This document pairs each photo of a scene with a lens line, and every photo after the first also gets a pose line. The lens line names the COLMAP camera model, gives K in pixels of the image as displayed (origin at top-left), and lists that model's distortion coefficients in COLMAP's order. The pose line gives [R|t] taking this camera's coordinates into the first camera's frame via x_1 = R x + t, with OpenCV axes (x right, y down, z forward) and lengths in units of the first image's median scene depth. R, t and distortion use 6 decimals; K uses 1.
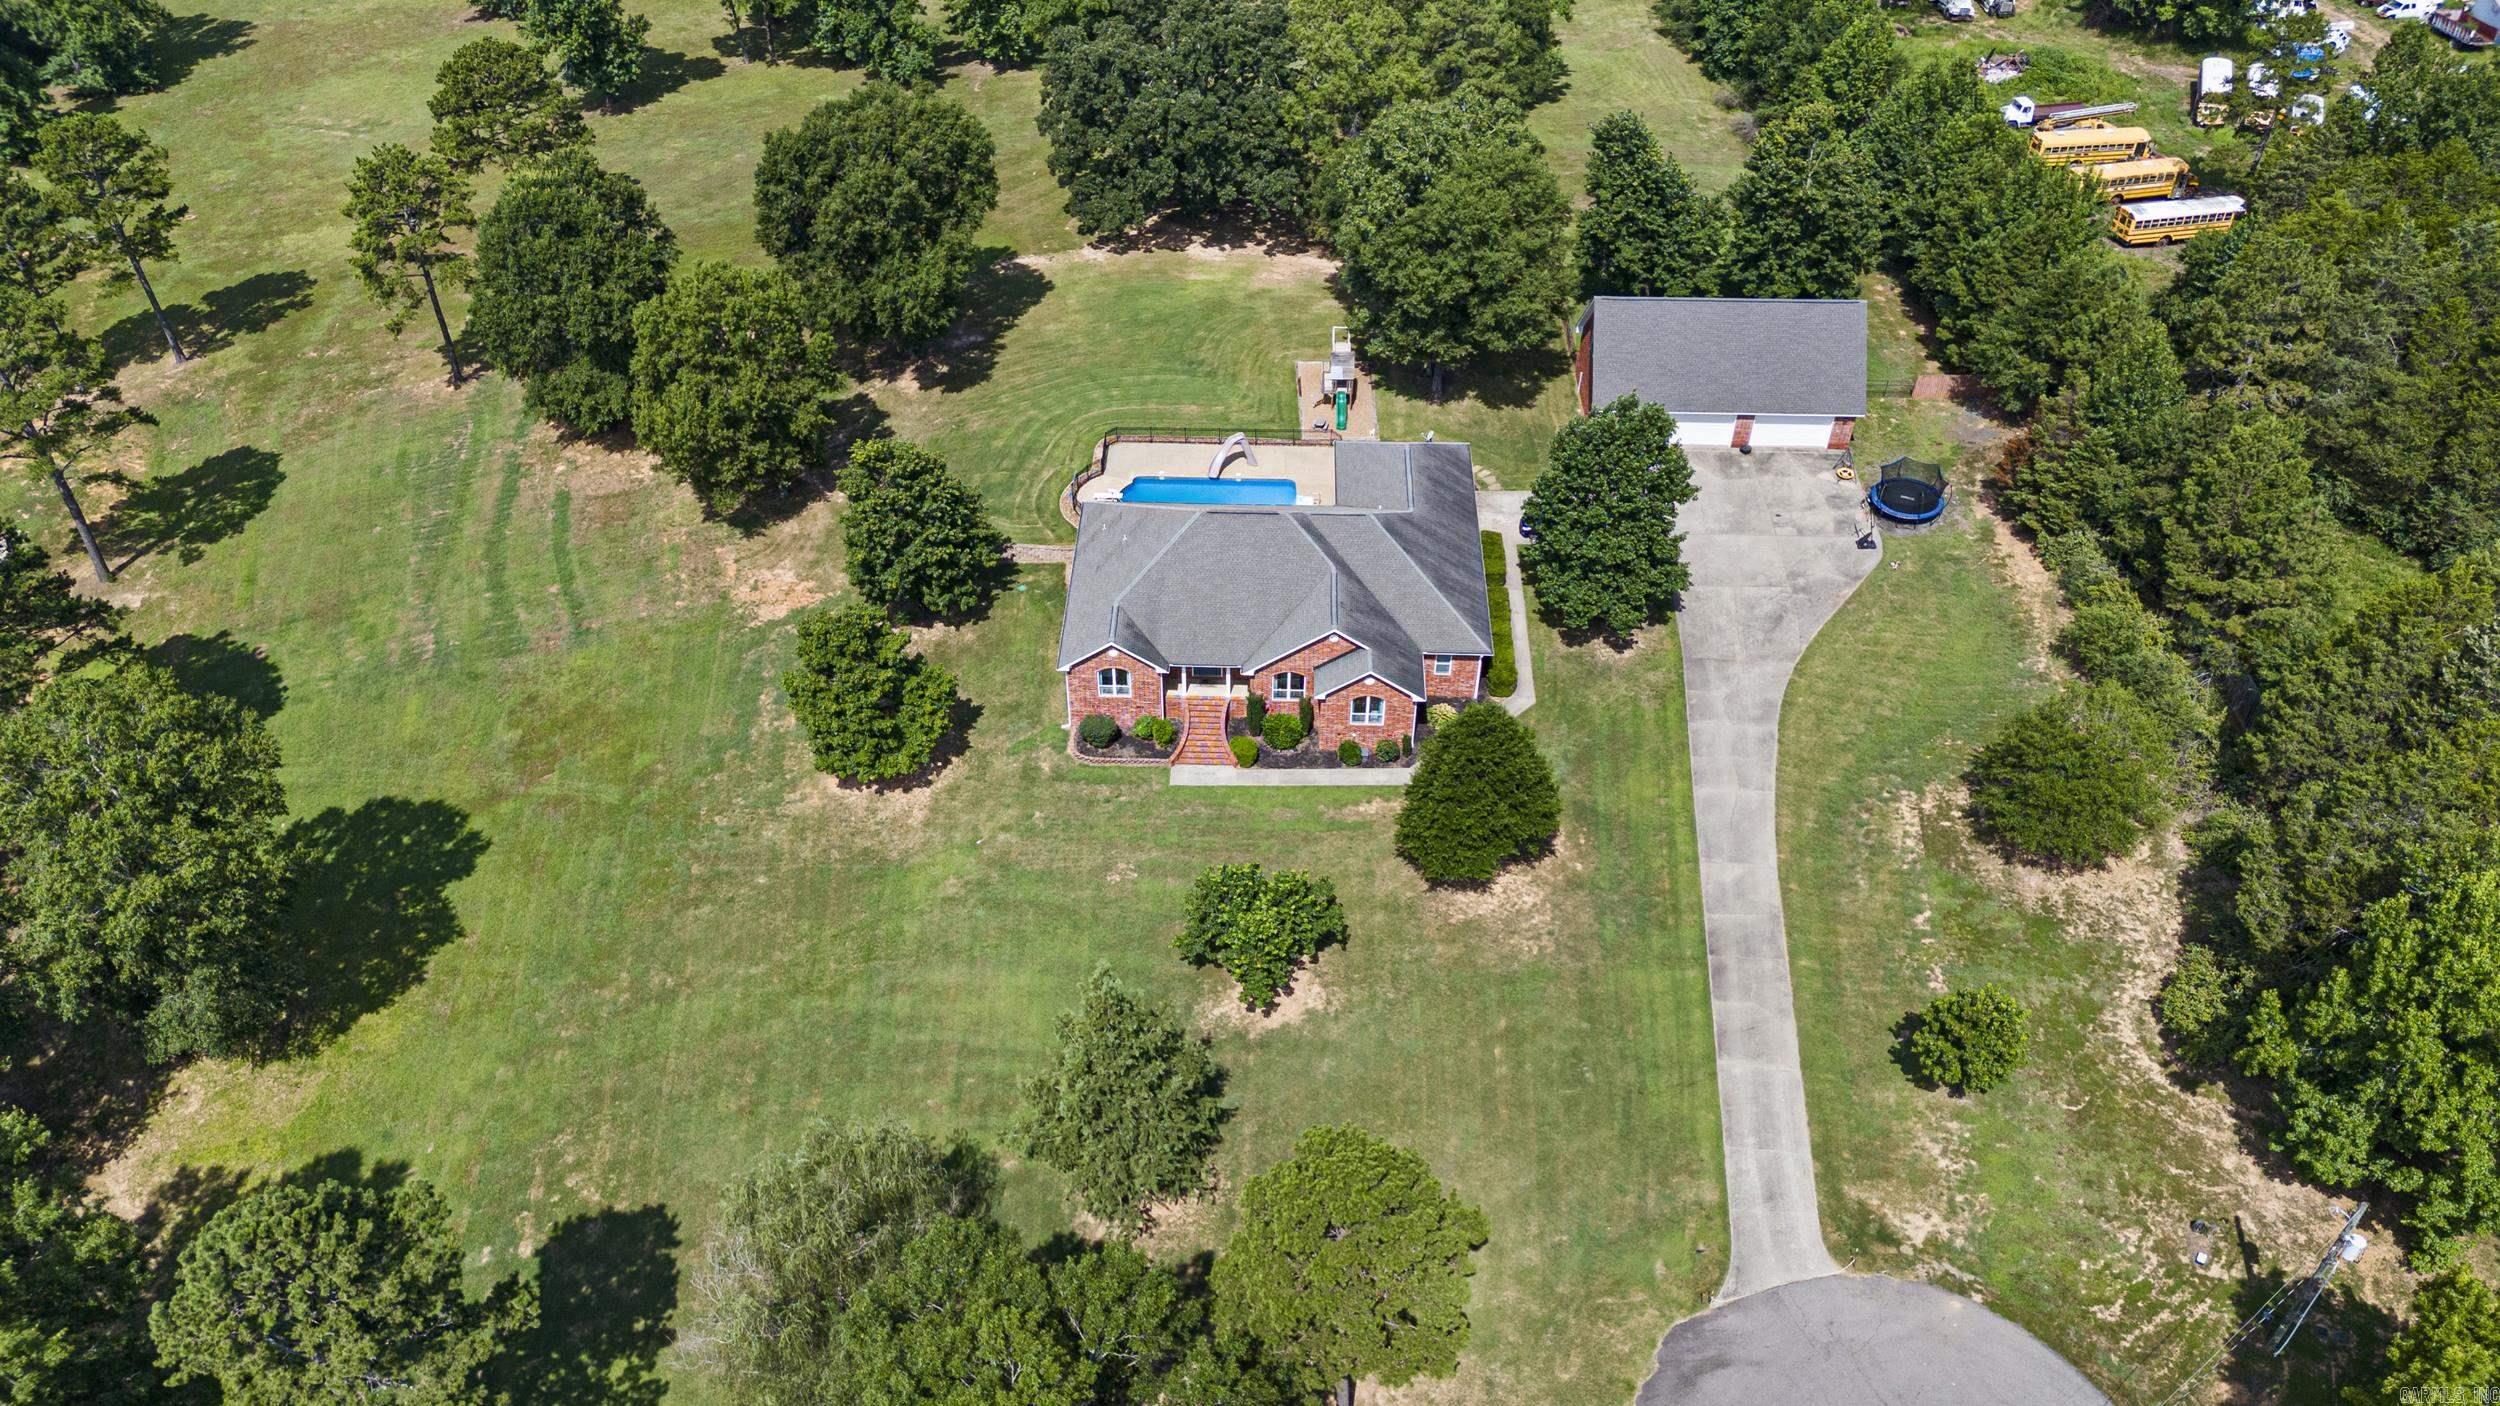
lens RADIAL K [[1798.4, 0, 1249.2], [0, 1798.4, 703.6], [0, 0, 1]] dist [0.045227, -0.000105]
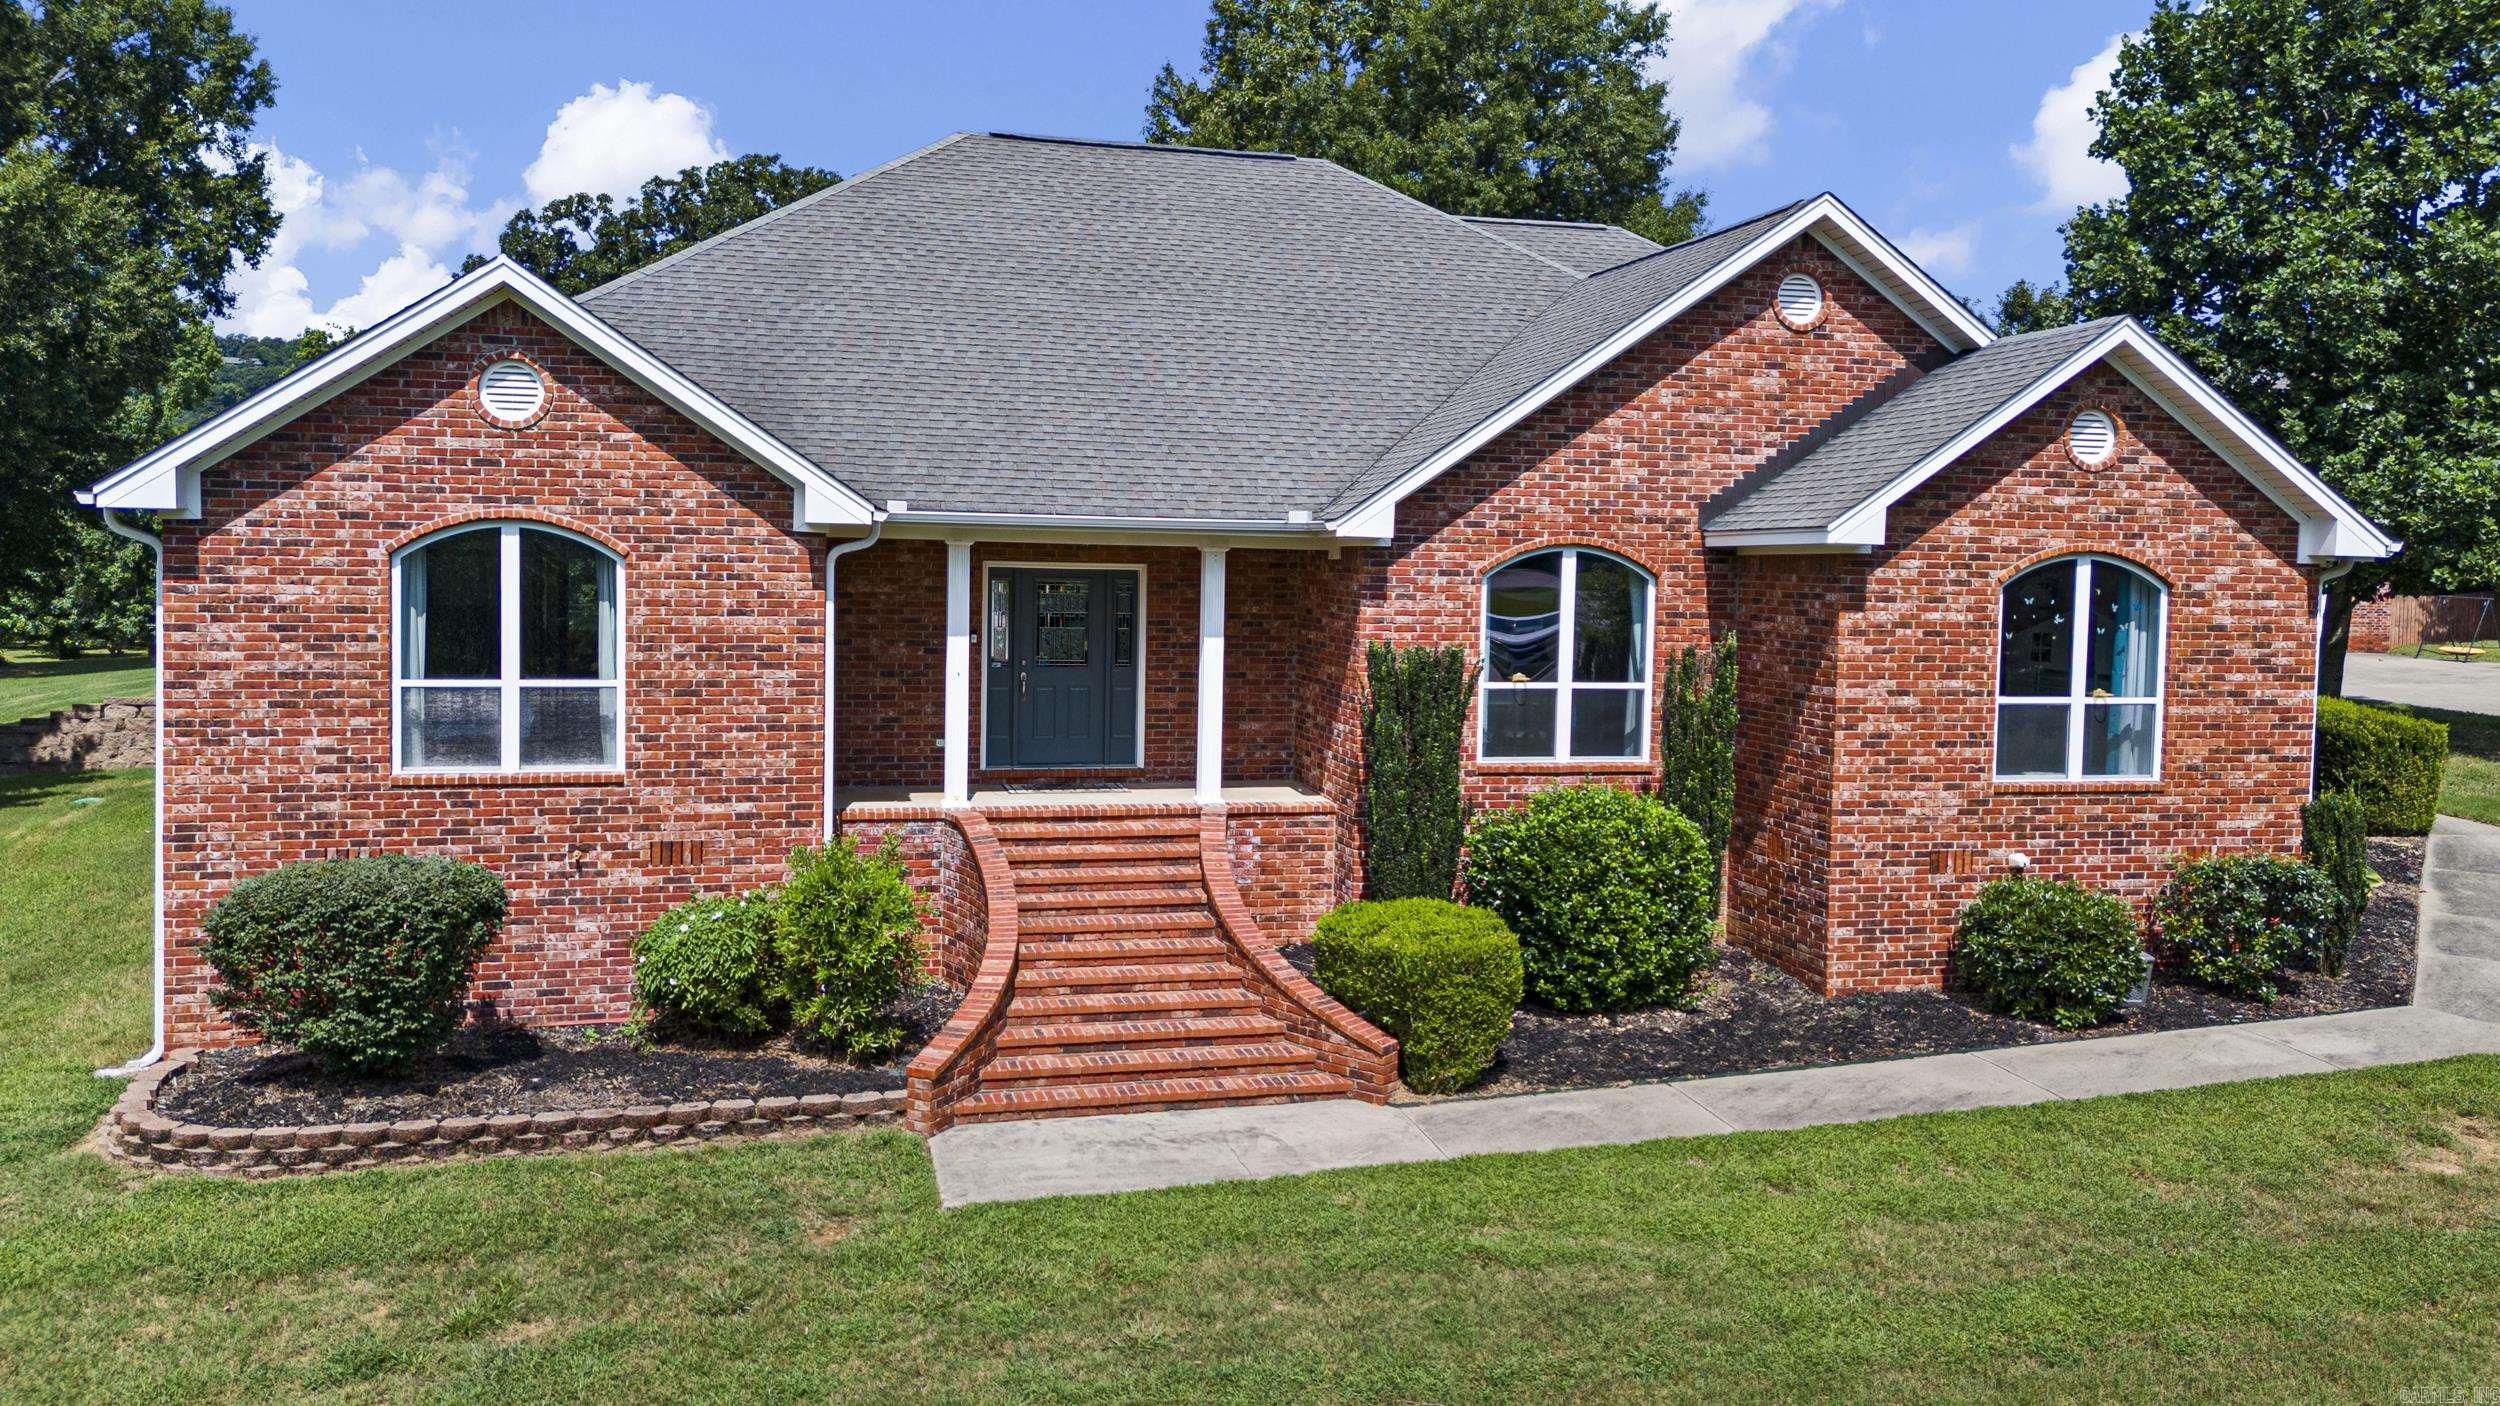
lens RADIAL K [[1798.4, 0, 1242.8], [0, 1798.4, 694.9], [0, 0, 1]] dist [0.045227, -0.000105]
pose [[0.968976, -0.026707, 0.245706, -0.052886], [0.167019, 0.803552, -0.571323, 0.089806], [-0.182179, 0.594636, 0.783083, 0.872233]]
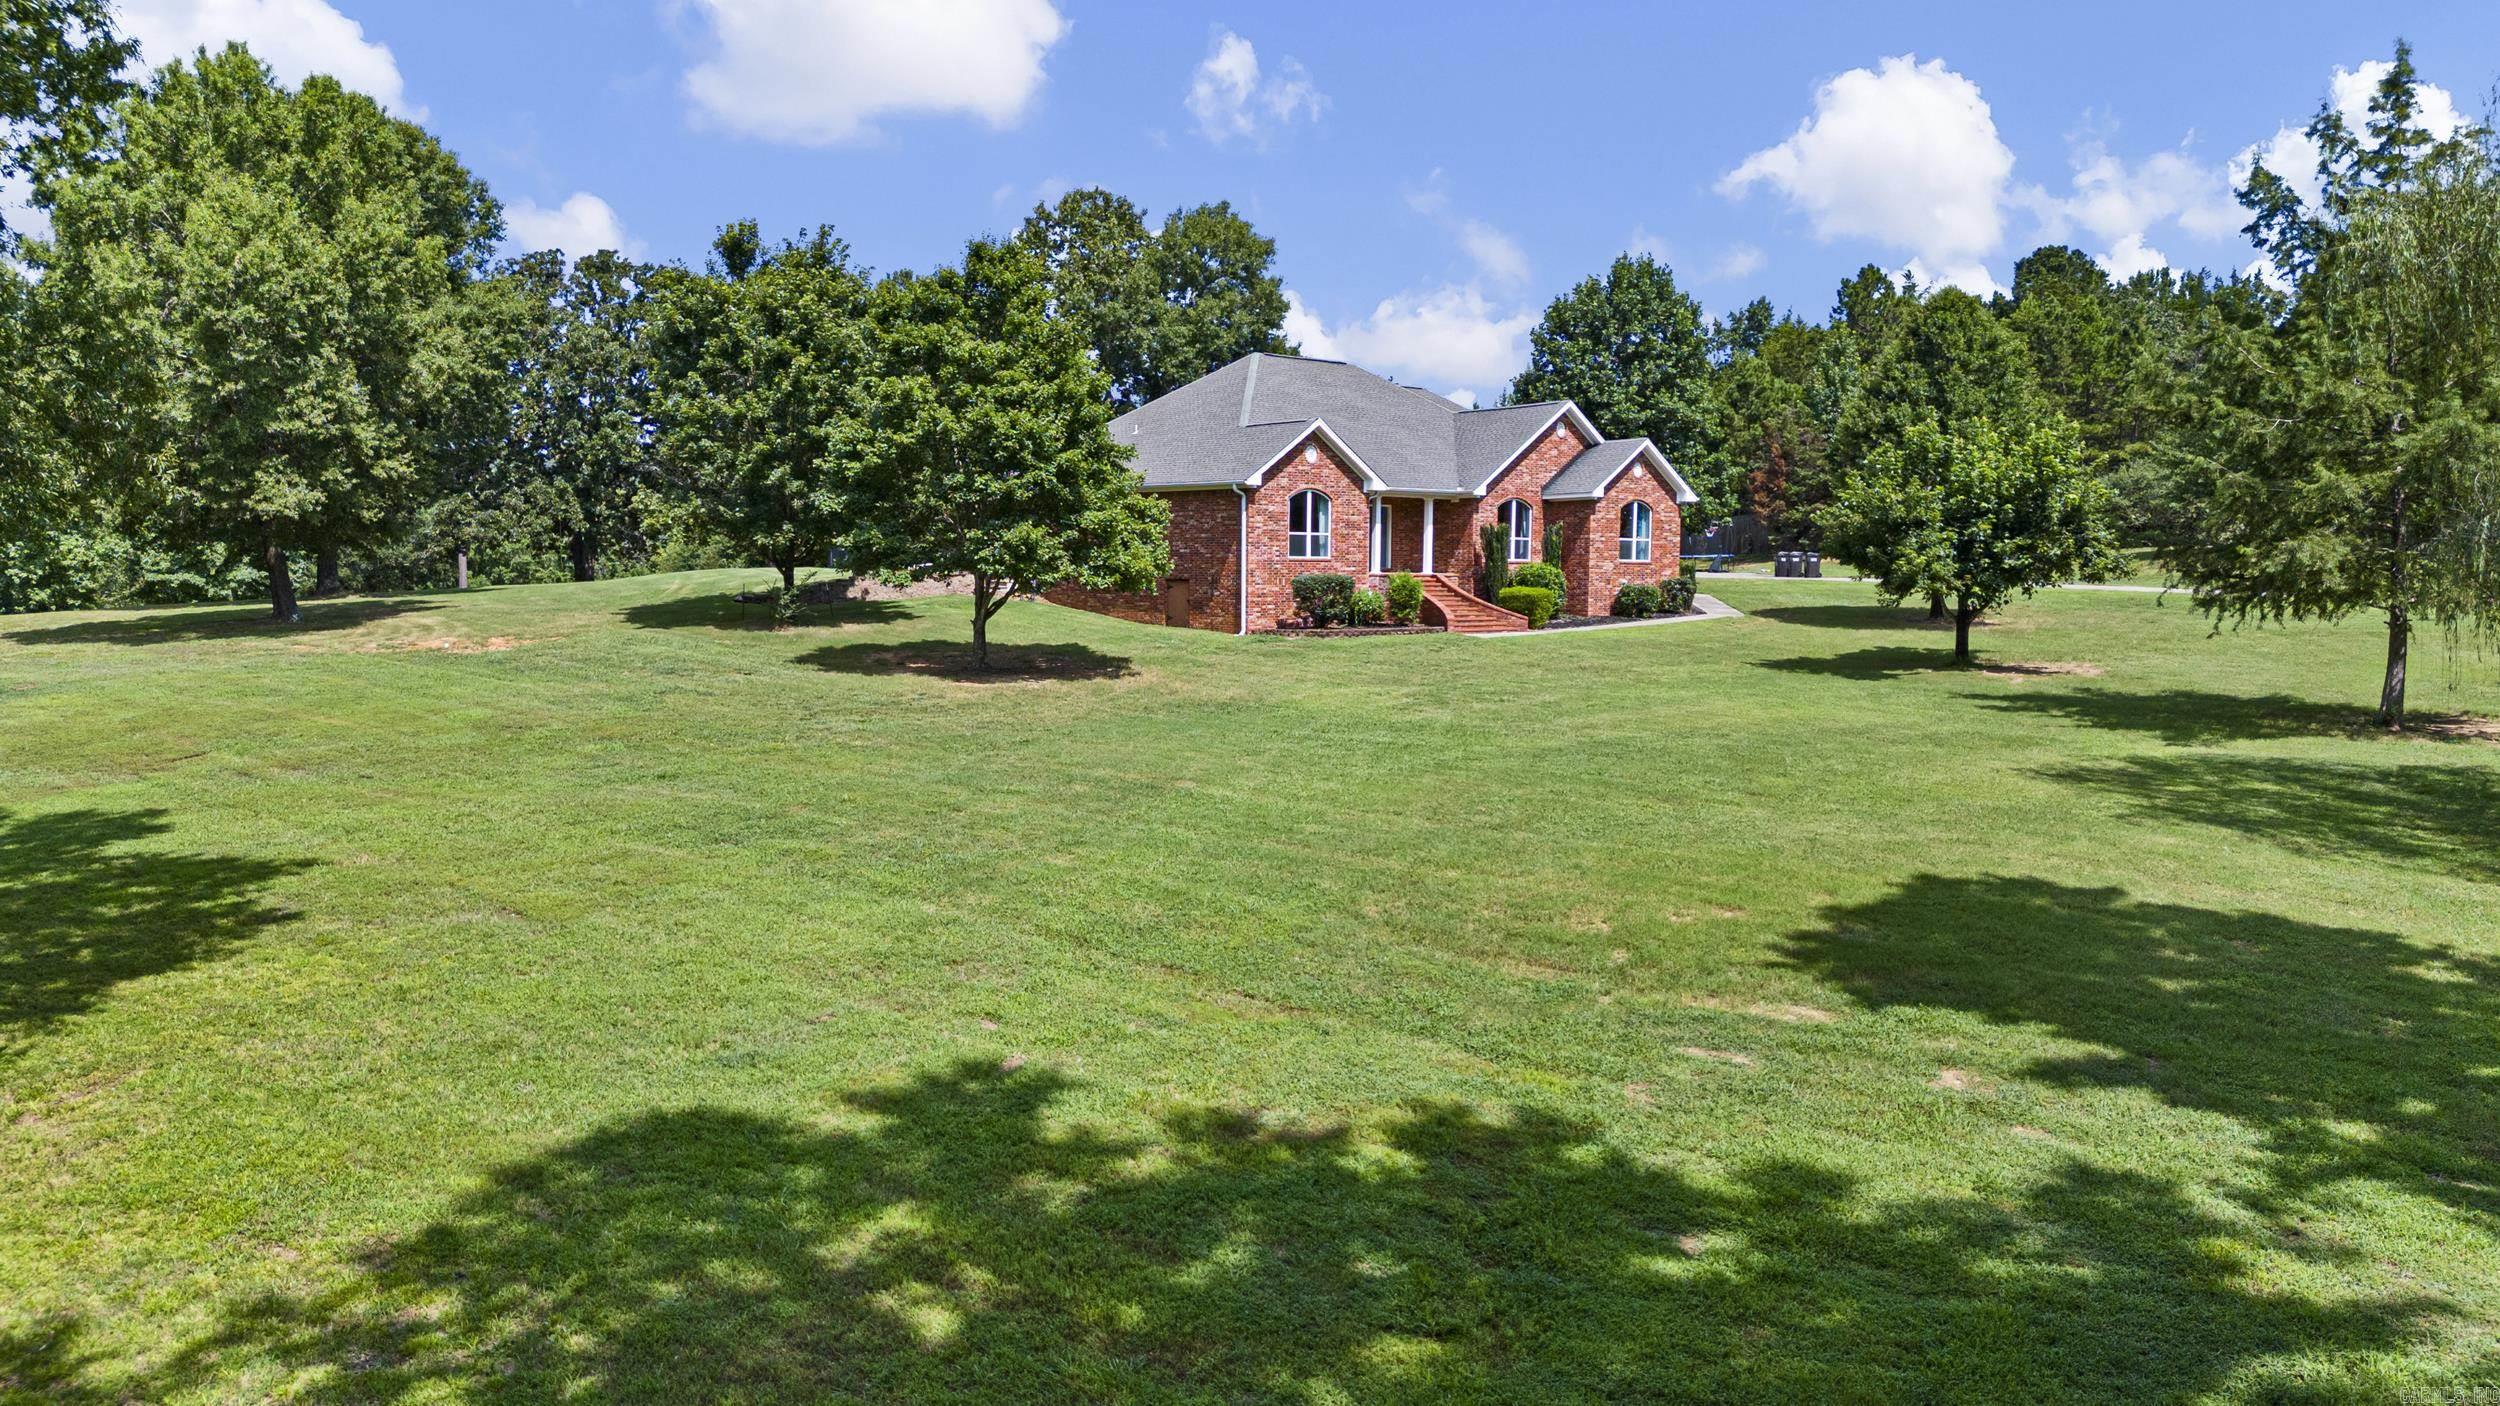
lens RADIAL K [[1798.4, 0, 1249.1], [0, 1798.4, 704.8], [0, 0, 1]] dist [0.045227, -0.000105]
pose [[0.748745, -0.072515, 0.658879, -0.464109], [0.446305, 0.790078, -0.420224, 0.260603], [-0.490094, 0.608702, 0.623931, 0.694858]]
